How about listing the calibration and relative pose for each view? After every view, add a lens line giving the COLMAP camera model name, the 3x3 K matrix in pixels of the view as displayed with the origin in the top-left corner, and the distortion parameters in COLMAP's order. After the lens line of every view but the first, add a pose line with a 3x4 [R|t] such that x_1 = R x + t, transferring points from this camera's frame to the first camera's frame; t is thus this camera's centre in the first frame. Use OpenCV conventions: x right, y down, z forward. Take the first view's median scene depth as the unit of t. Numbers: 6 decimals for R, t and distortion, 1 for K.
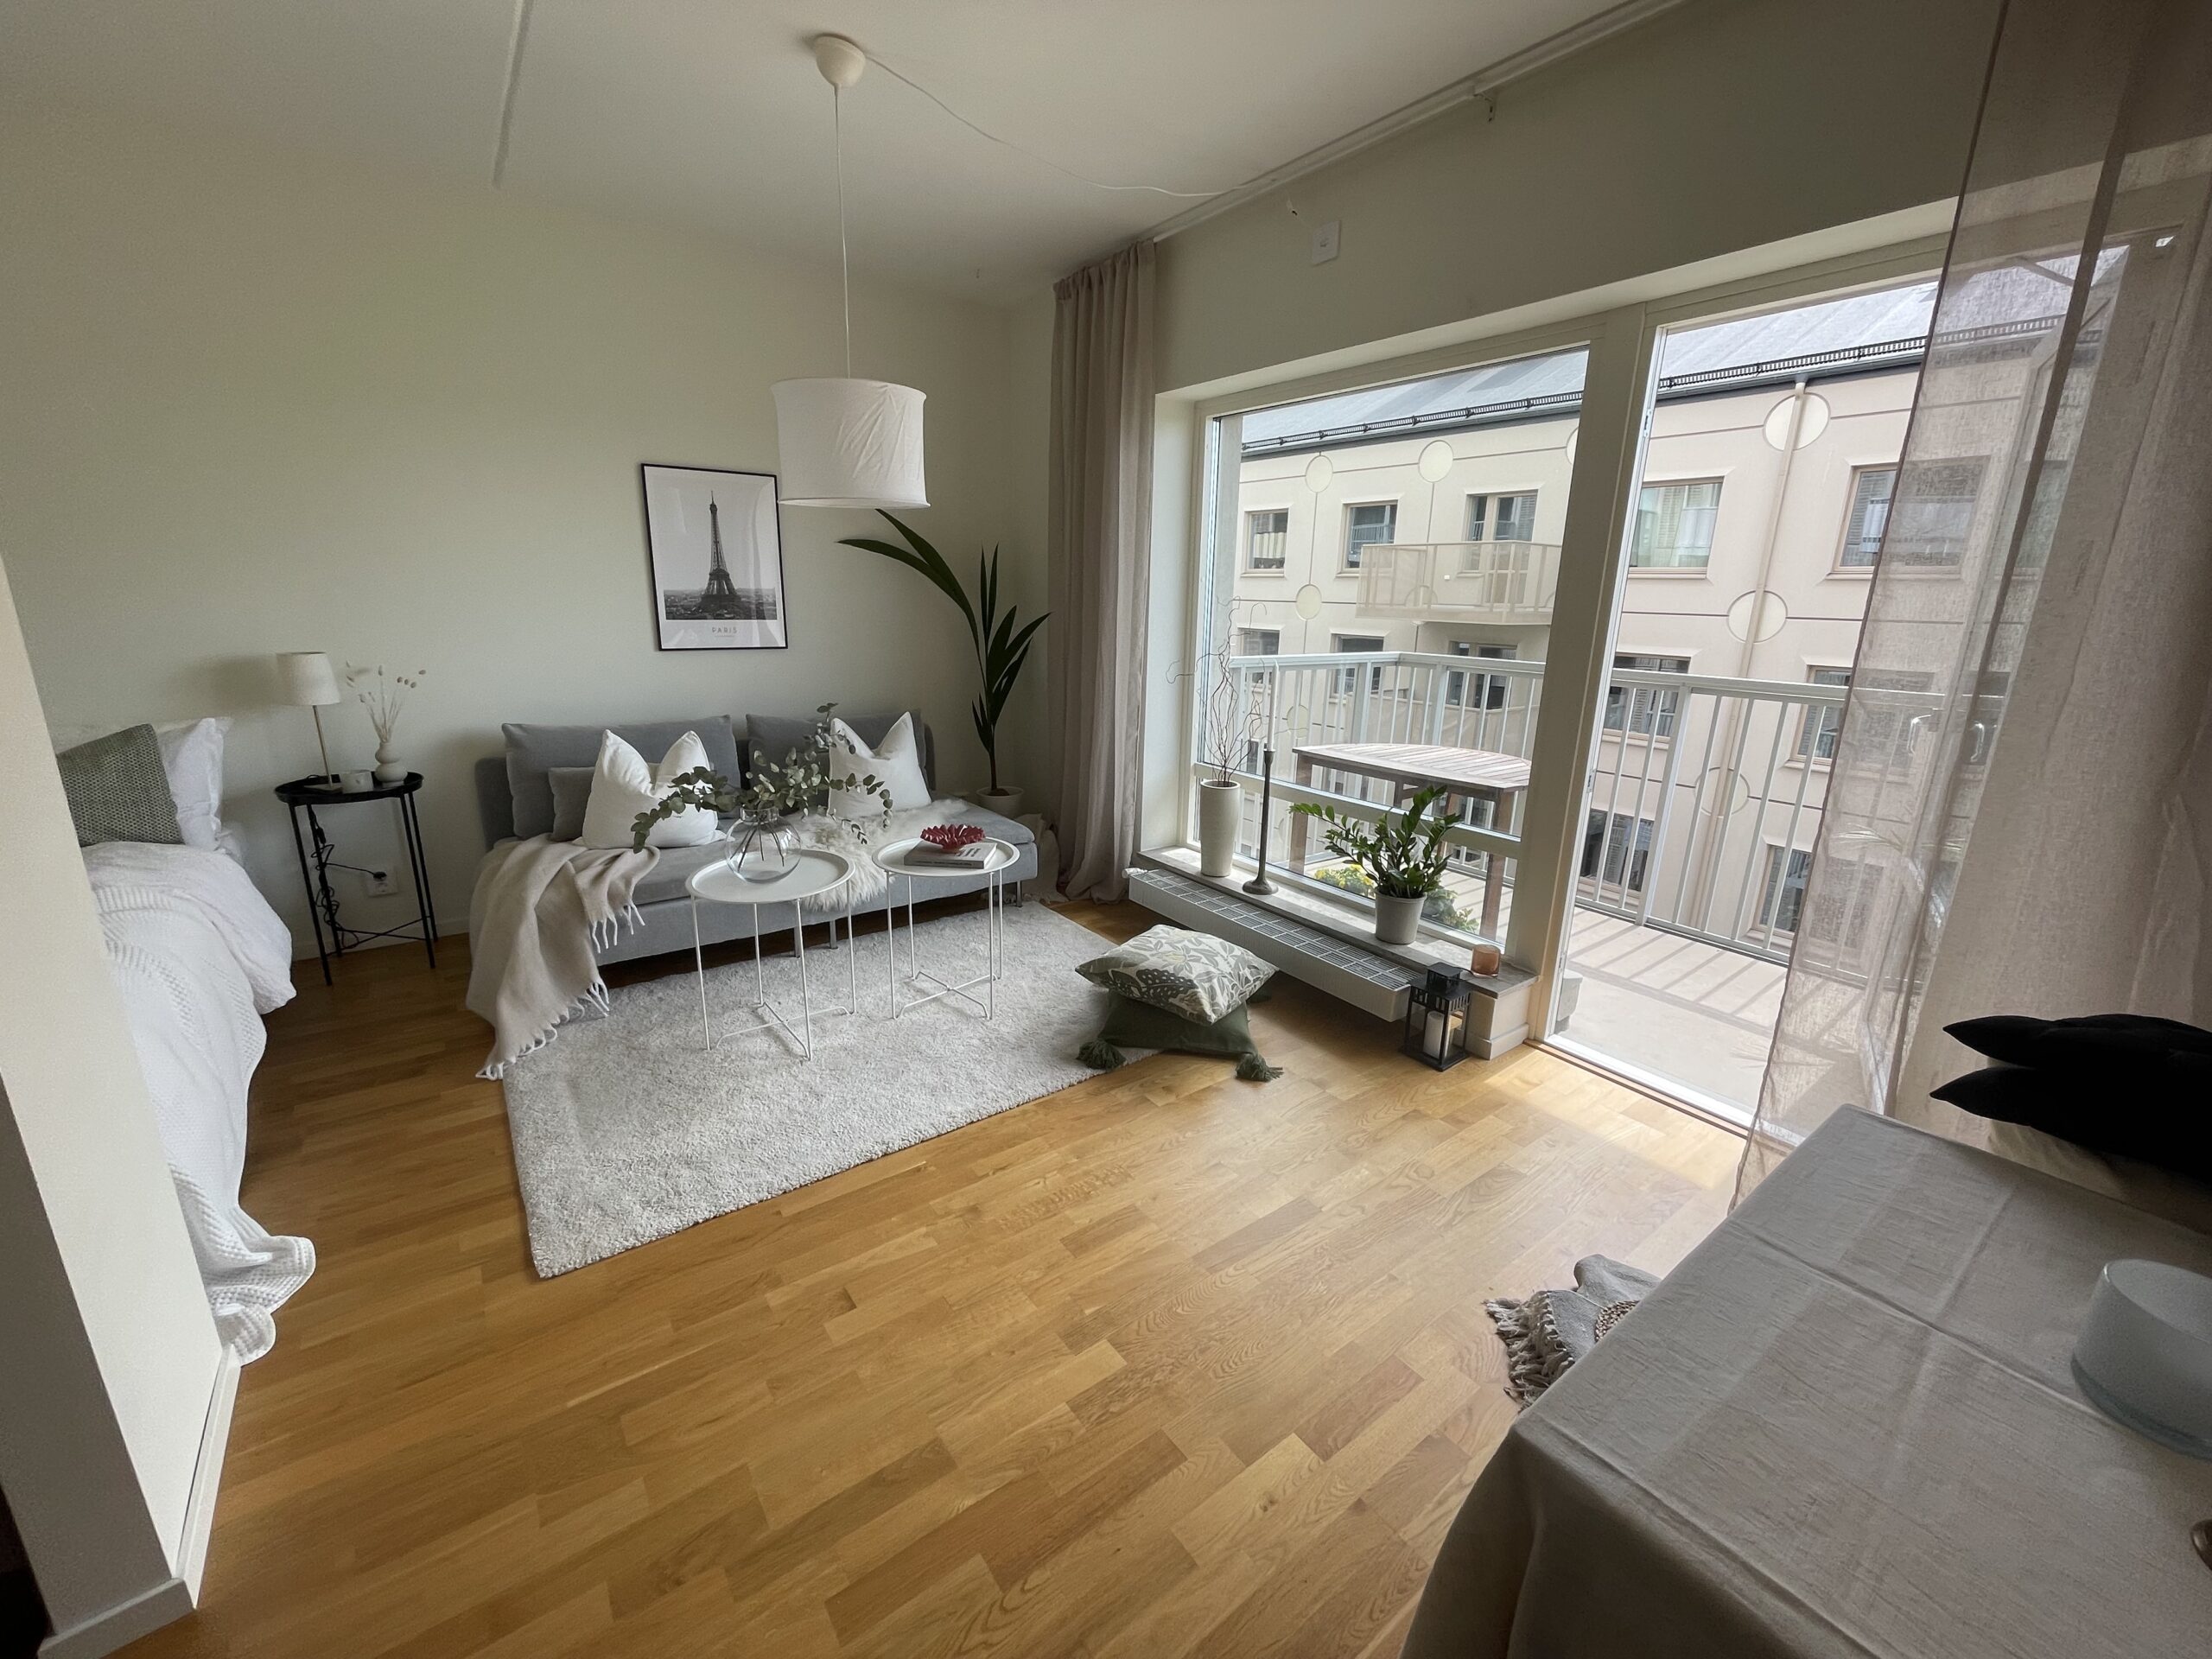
lens RADIAL K [[895.4, 0, 1102.6], [0, 895.4, 826.2], [0, 0, 1]] dist [-0.000610, -0.000034]
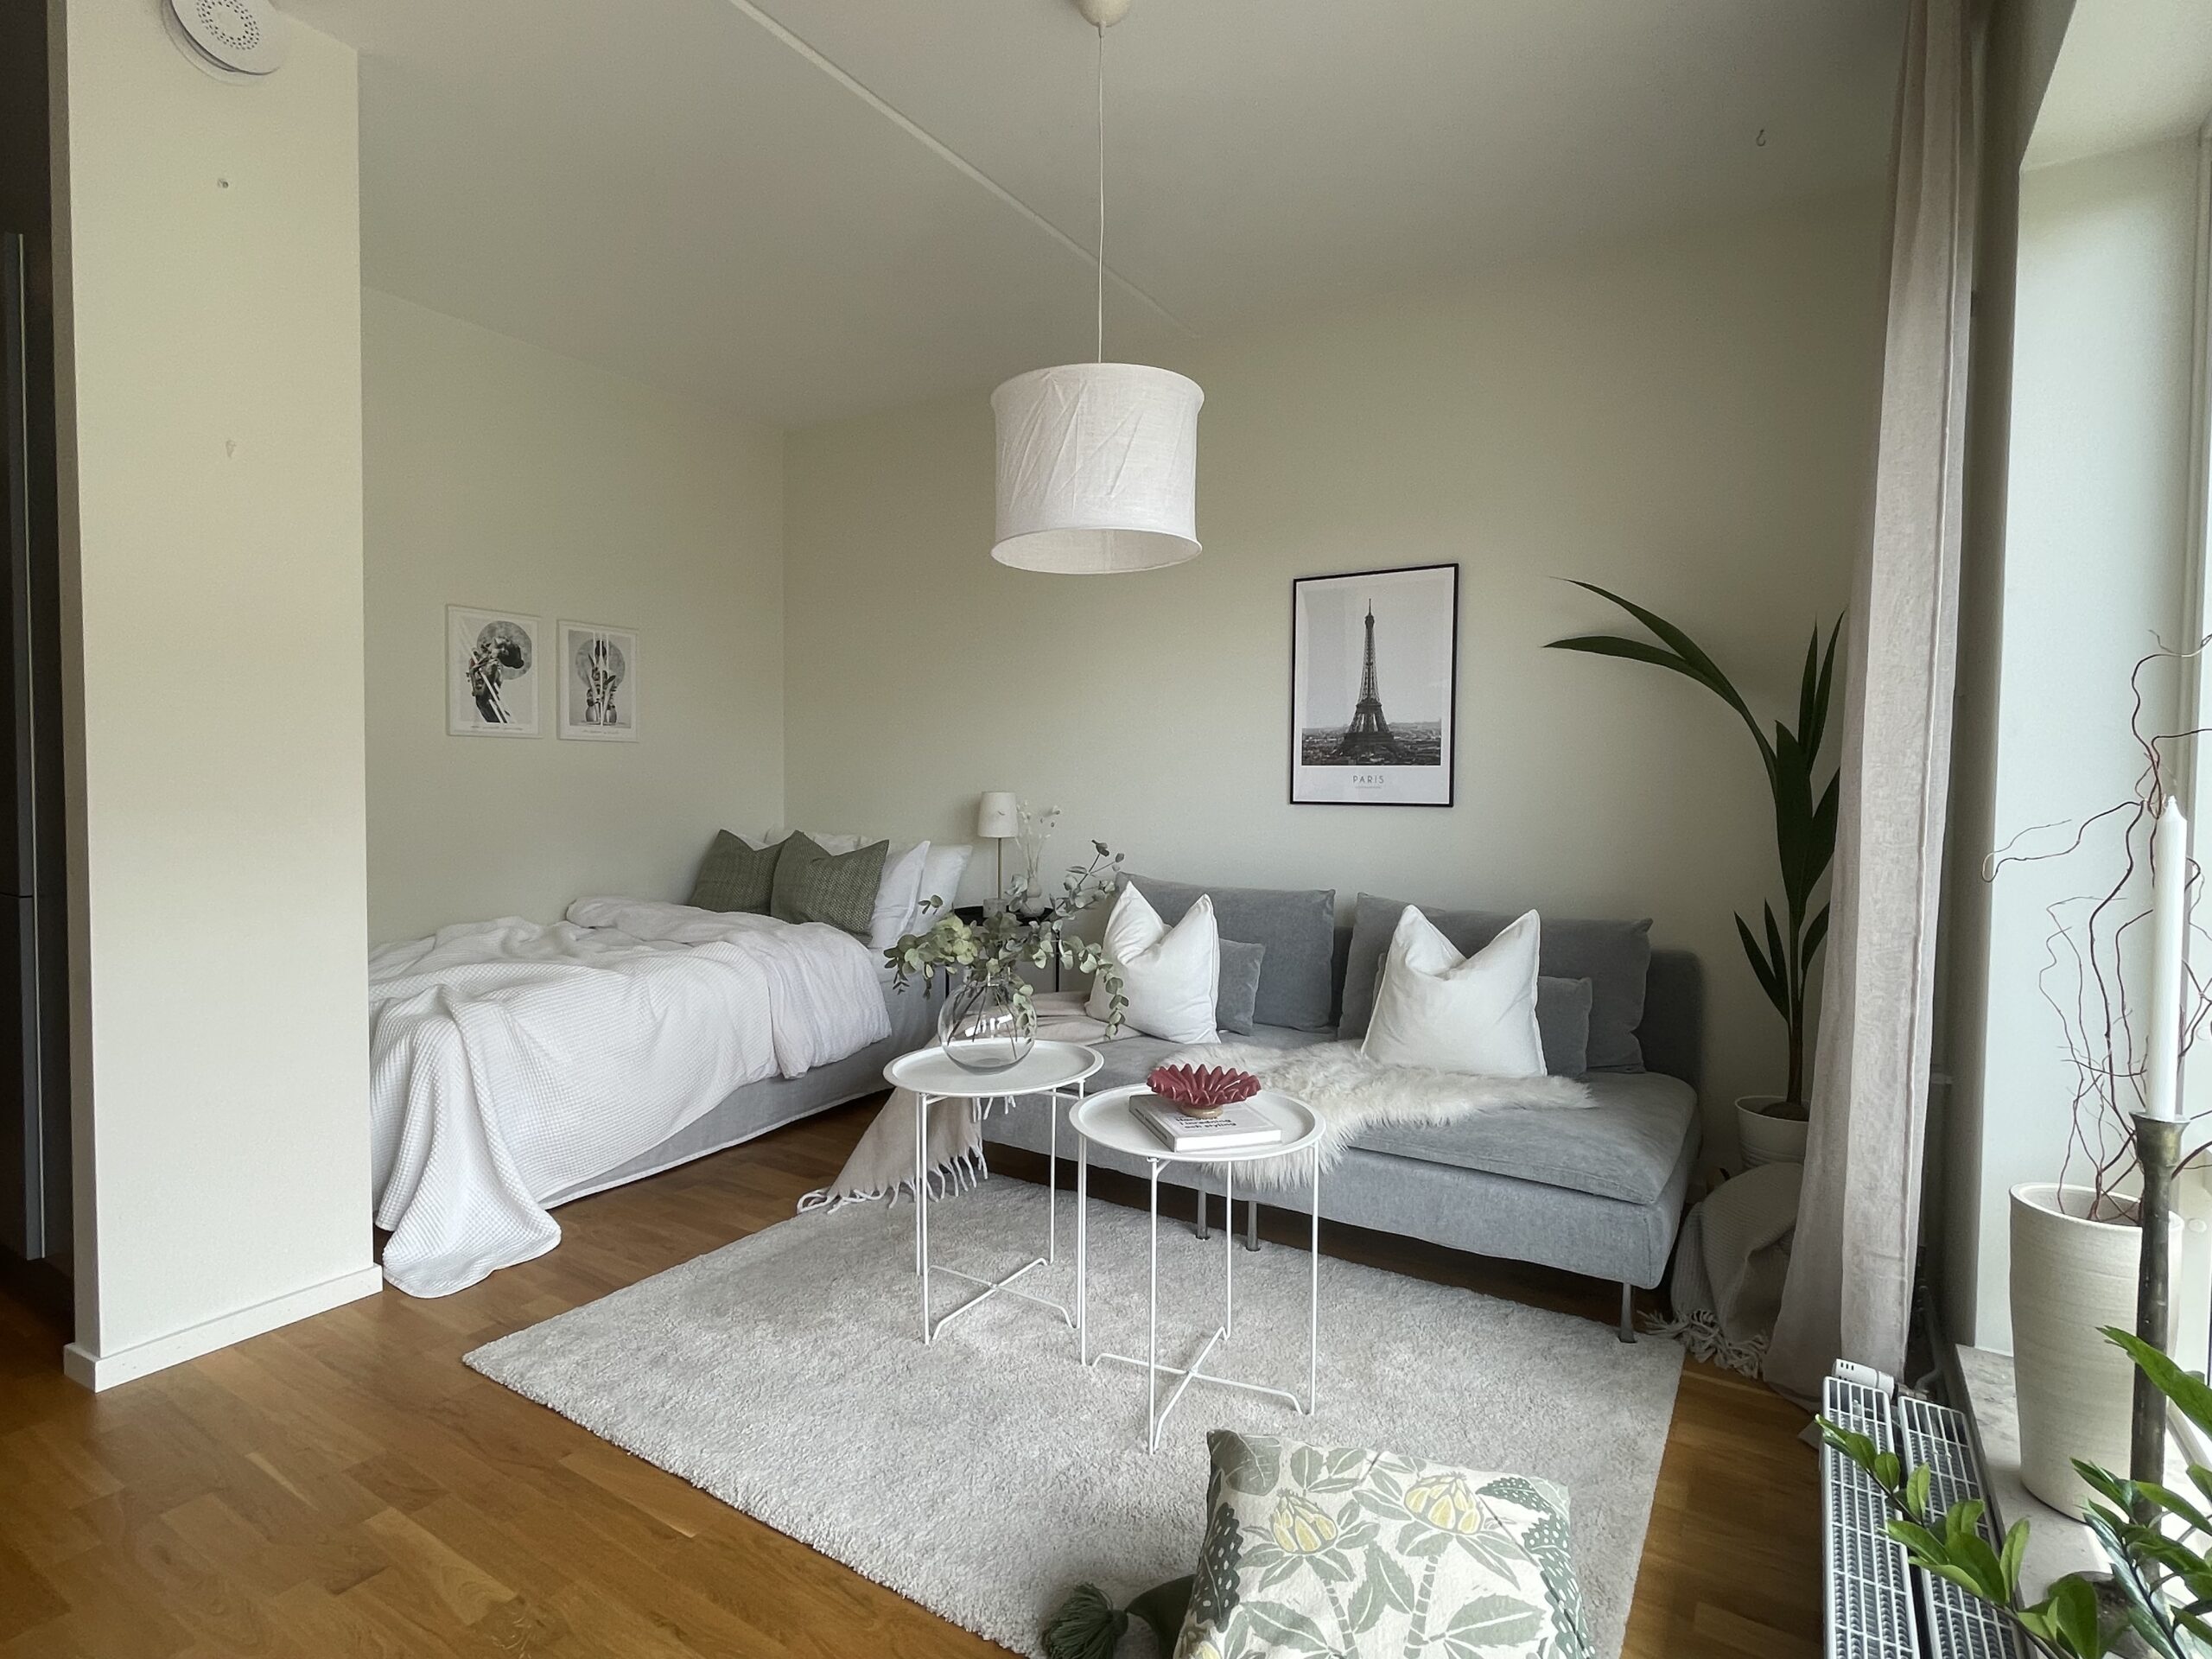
lens RADIAL K [[1111.1, 0, 1110.8], [0, 1111.1, 819.0], [0, 0, 1]] dist [0.001880, -0.000529]
pose [[0.368996, 0.013762, -0.929329, 0.389820], [-0.246306, 0.965589, -0.083498, -0.066993], [0.896200, 0.259710, 0.359688, 0.554006]]
